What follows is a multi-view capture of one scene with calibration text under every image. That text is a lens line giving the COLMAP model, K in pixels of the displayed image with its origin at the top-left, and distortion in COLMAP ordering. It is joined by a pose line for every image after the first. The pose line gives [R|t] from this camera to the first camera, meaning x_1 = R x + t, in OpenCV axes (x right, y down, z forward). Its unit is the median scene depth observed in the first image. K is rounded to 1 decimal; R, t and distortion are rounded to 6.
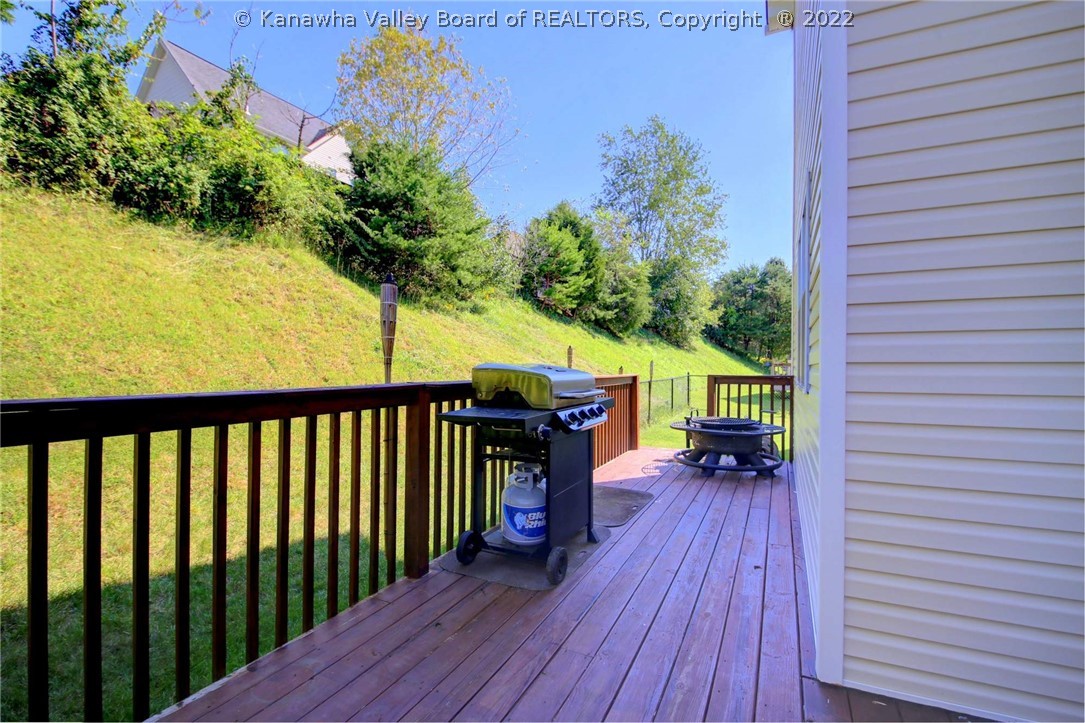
lens RADIAL K [[476.0, 0, 542.5], [0, 476.0, 361.5], [0, 0, 1]] dist [0.030246, 0.000038]
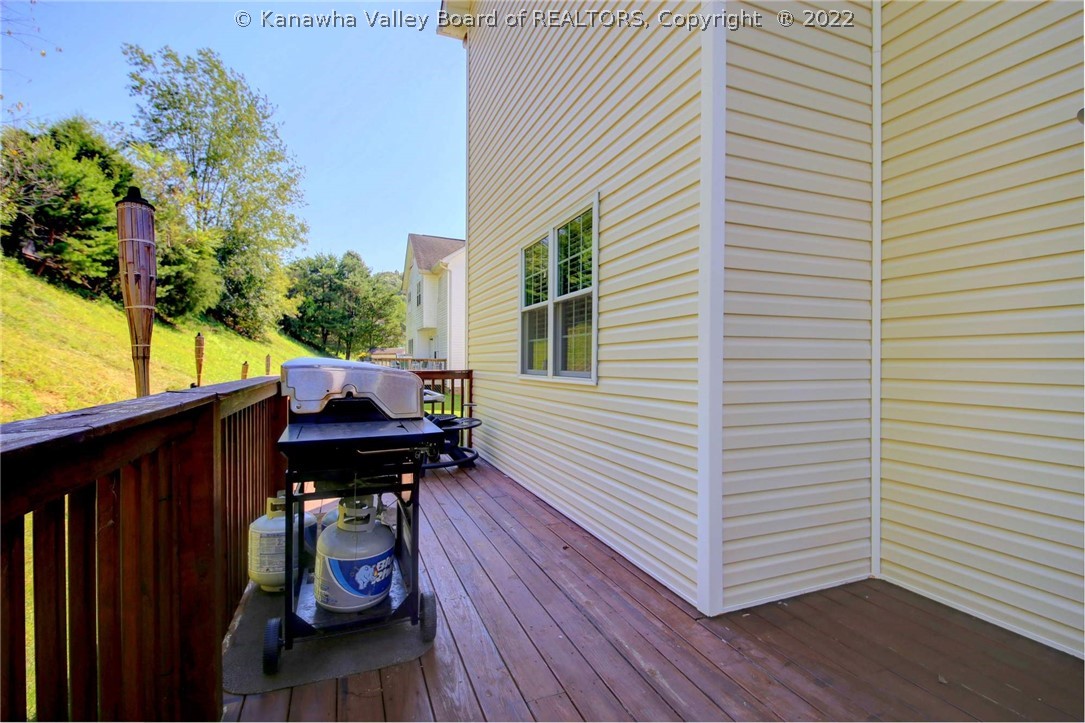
lens RADIAL K [[497.1, 0, 544.3], [0, 497.1, 367.7], [0, 0, 1]] dist [0.035128, -0.029423]
pose [[0.671945, -0.010786, 0.740522, -0.033331], [-0.006449, 0.999771, 0.020414, 0.000131], [-0.740573, -0.018493, 0.671722, 0.023702]]
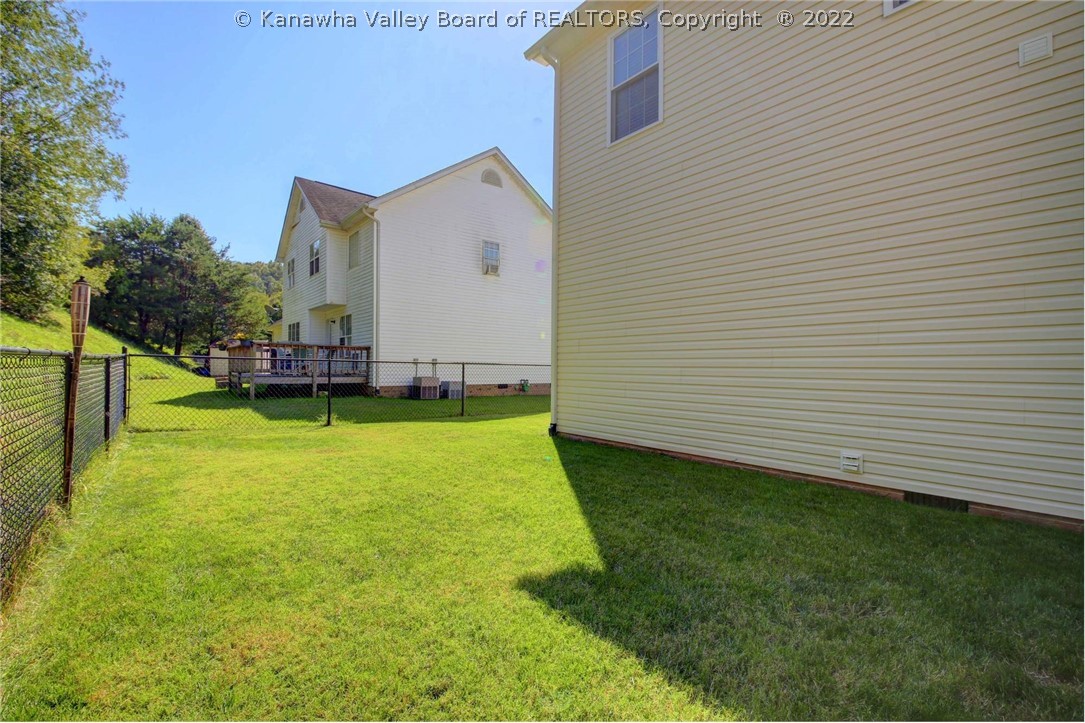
lens RADIAL K [[506.3, 0, 542.5], [0, 506.3, 361.5], [0, 0, 1]] dist [0.003512, 0.000952]
pose [[0.450159, 0.005353, 0.892932, 0.037945], [-0.013476, 0.999909, 0.000799, 0.018635], [-0.892847, -0.012393, 0.450190, 0.268058]]
